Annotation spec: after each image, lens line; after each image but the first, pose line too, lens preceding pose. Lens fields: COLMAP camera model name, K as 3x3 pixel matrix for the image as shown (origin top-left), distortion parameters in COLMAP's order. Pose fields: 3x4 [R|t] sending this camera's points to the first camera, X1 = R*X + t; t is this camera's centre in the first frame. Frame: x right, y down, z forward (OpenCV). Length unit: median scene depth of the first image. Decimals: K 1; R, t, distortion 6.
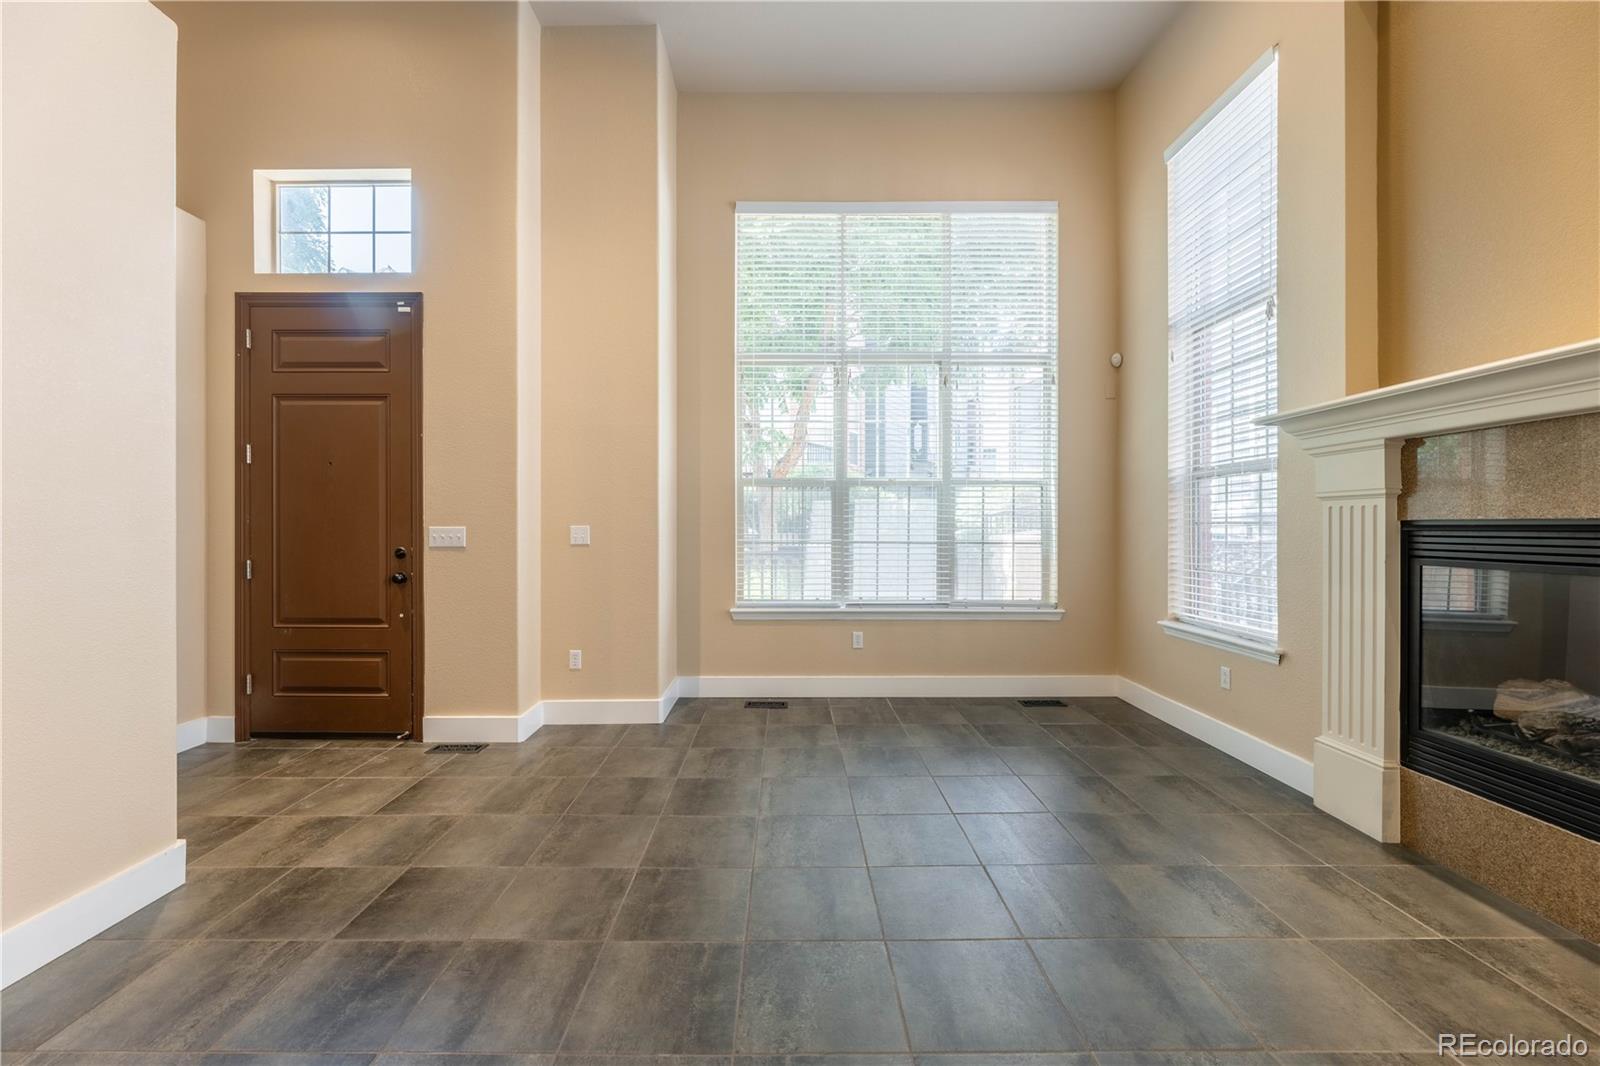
lens RADIAL K [[646.4, 0, 784.5], [0, 646.4, 529.9], [0, 0, 1]] dist [-0.000116, -0.000826]
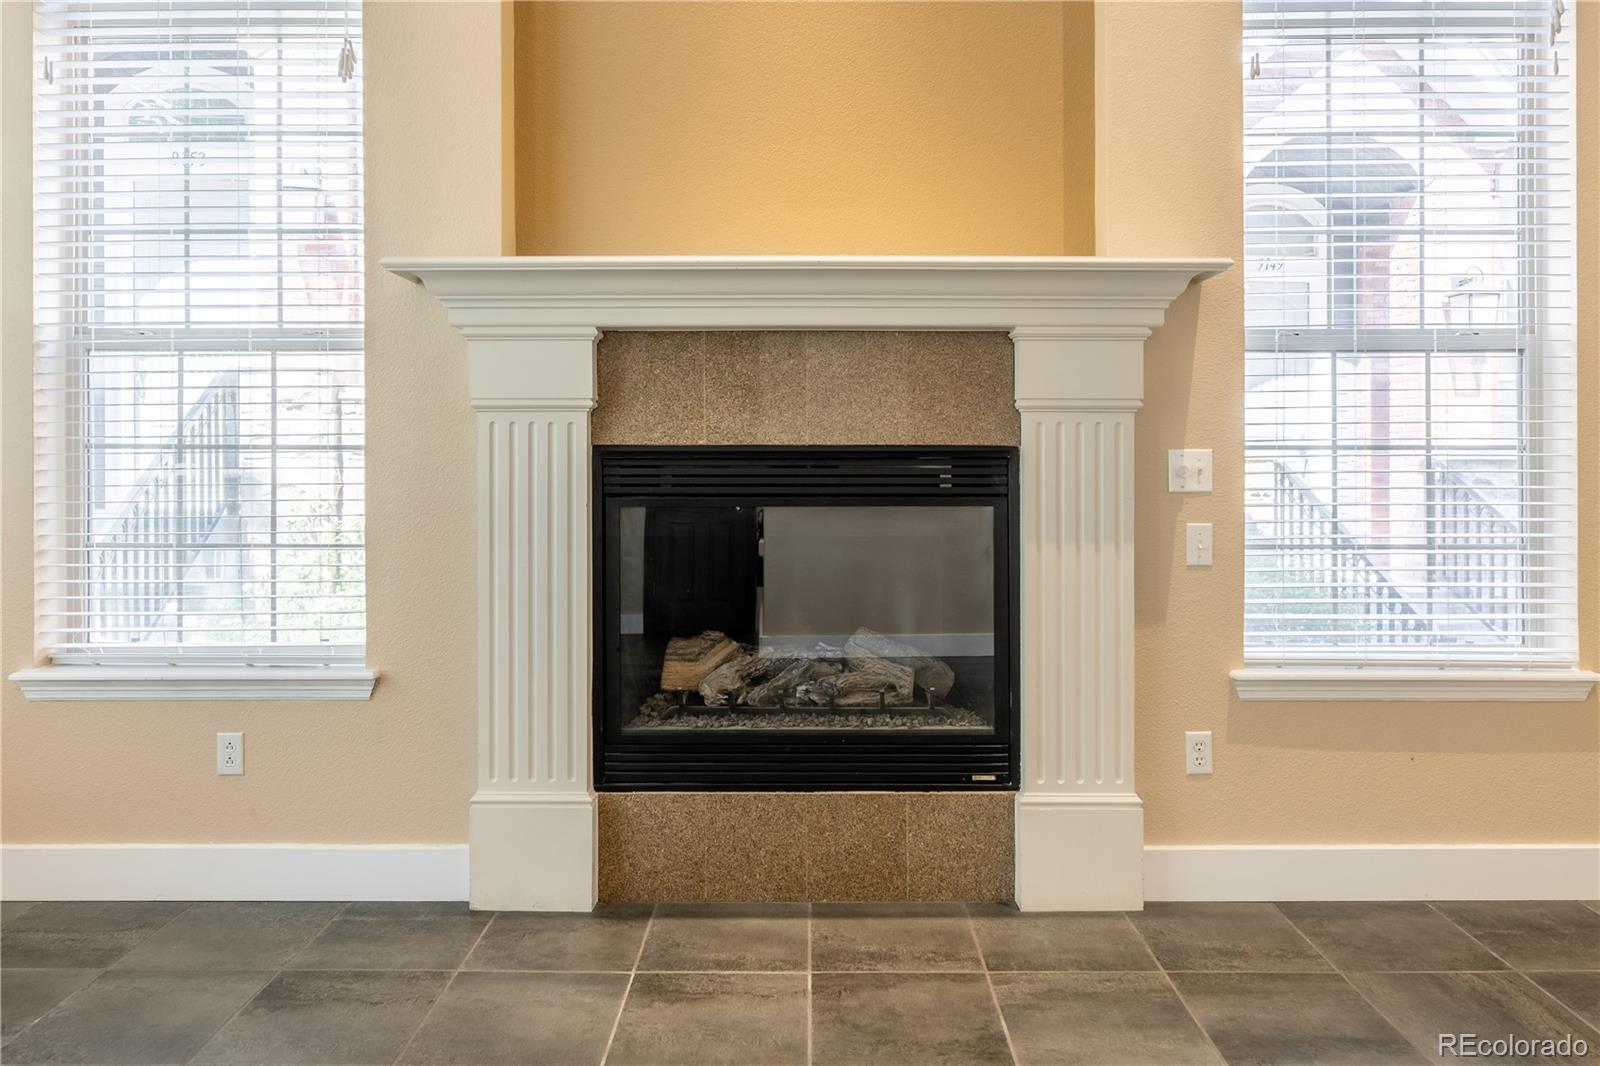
lens RADIAL K [[1117.1, 0, 796.5], [0, 1117.1, 463.2], [0, 0, 1]] dist [-0.005538, 0.003762]
pose [[-0.000151, -0.007707, 0.999970, -0.238837], [0.005362, 0.999956, 0.007707, -0.002936], [-0.999986, 0.005363, -0.000110, 0.703031]]
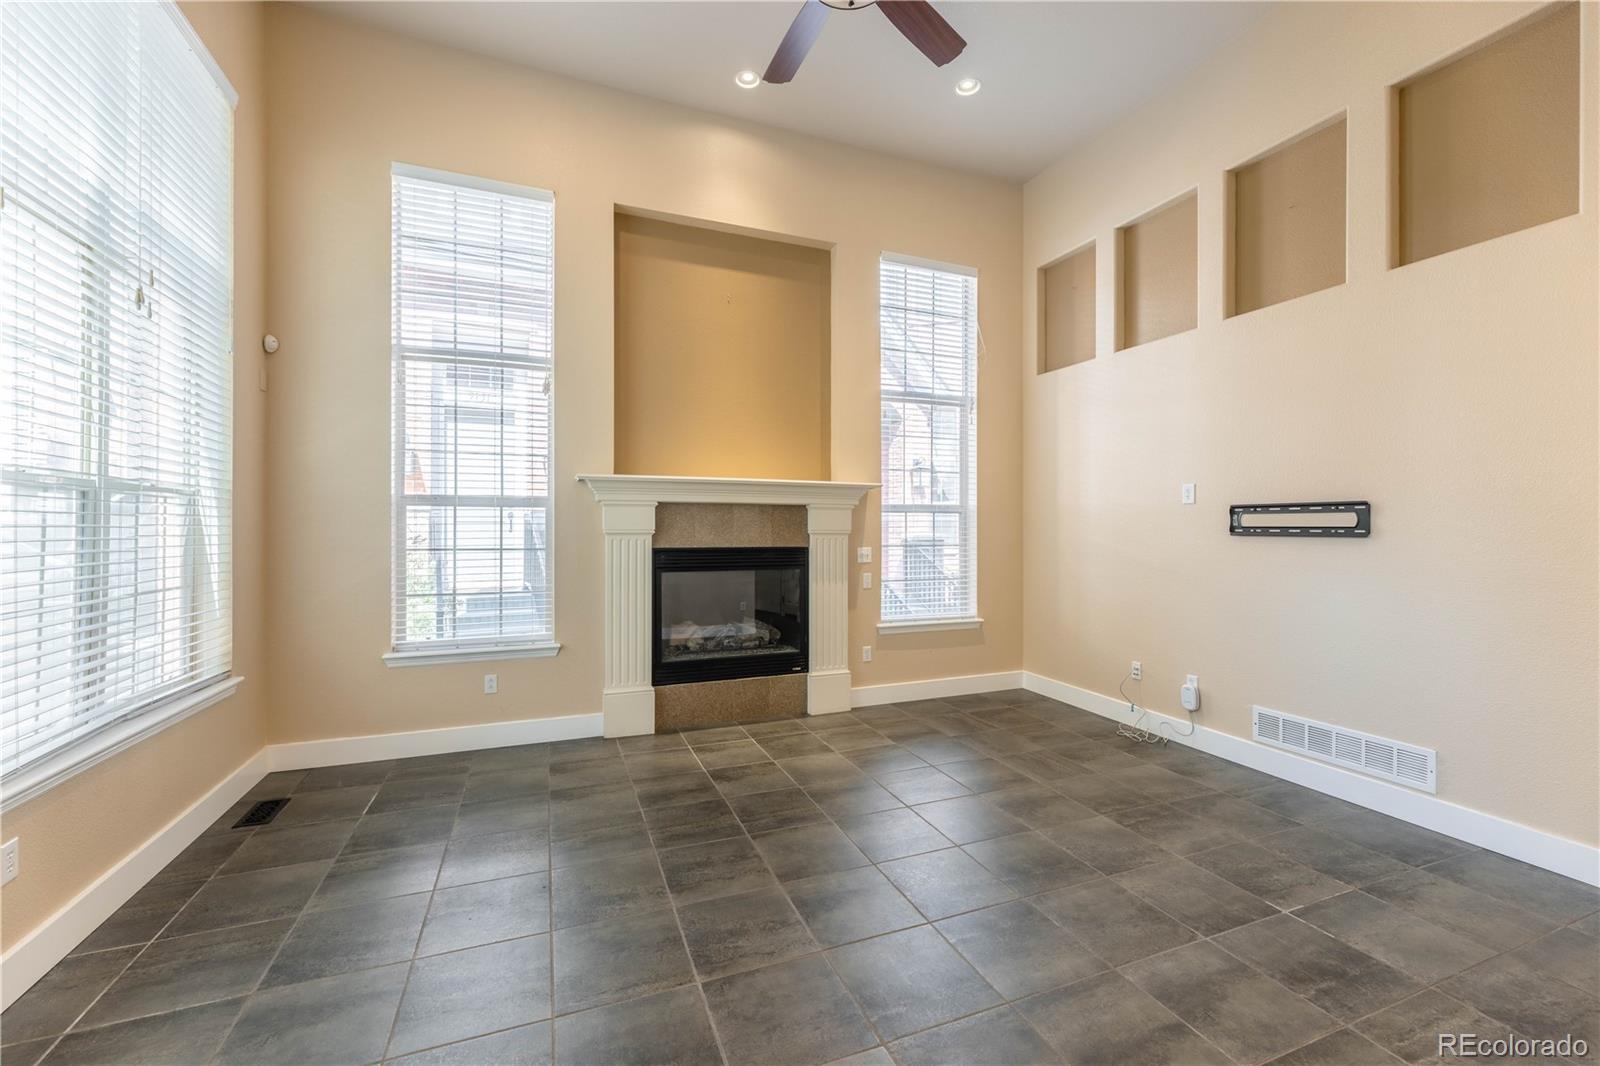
lens RADIAL K [[646.4, 0, 790.8], [0, 646.4, 538.7], [0, 0, 1]] dist [-0.000116, -0.000826]
pose [[-0.367805, -0.014792, 0.929785, -0.742852], [0.003382, 0.999846, 0.017245, -0.062522], [-0.929897, 0.009488, -0.367699, 1.168872]]
